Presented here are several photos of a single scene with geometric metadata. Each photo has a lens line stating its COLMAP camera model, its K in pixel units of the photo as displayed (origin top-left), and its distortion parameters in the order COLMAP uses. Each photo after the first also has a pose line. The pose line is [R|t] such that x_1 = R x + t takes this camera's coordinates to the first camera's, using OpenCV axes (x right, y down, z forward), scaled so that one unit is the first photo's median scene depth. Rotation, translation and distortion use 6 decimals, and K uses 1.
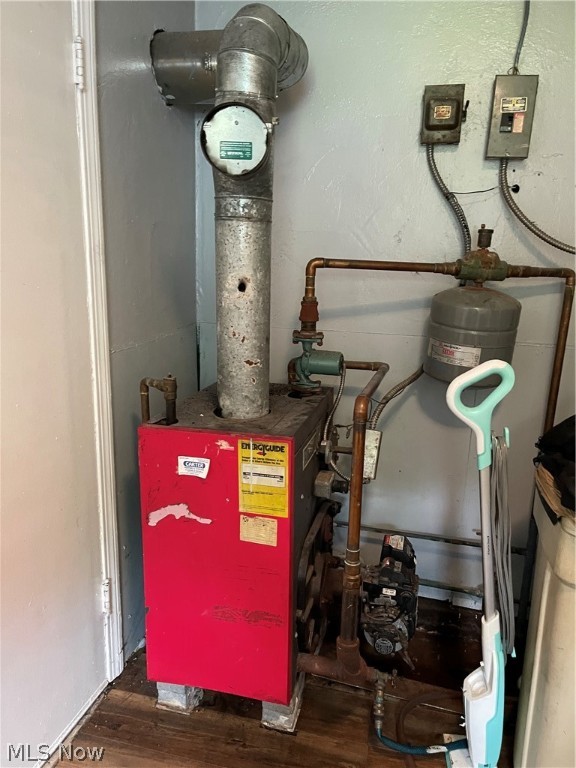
lens RADIAL K [[581.5, 0, 288.0], [0, 581.5, 384.0], [0, 0, 1]] dist [0.015156, 0.004589]
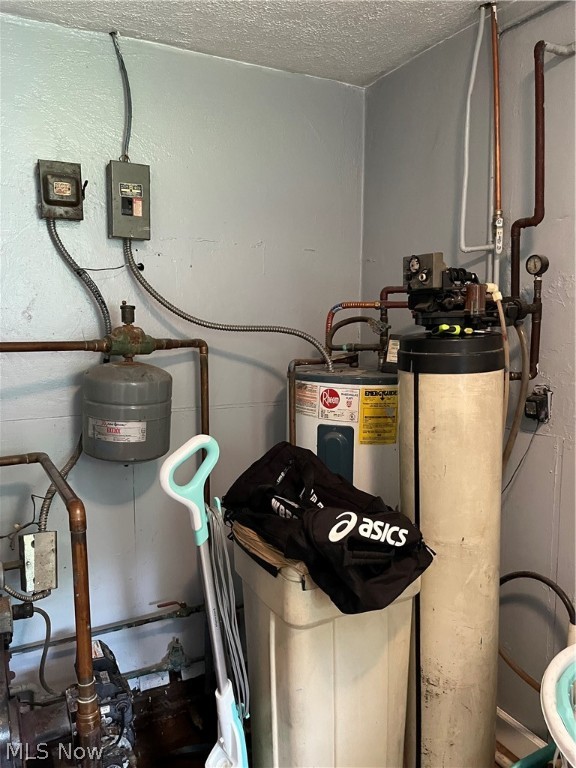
lens RADIAL K [[581.5, 0, 288.0], [0, 581.5, 384.0], [0, 0, 1]] dist [0.015156, 0.004589]
pose [[0.756485, -0.102882, 0.645869, -0.116383], [0.169683, 0.984607, -0.041904, -0.038982], [-0.631616, 0.141293, 0.762298, 0.064191]]
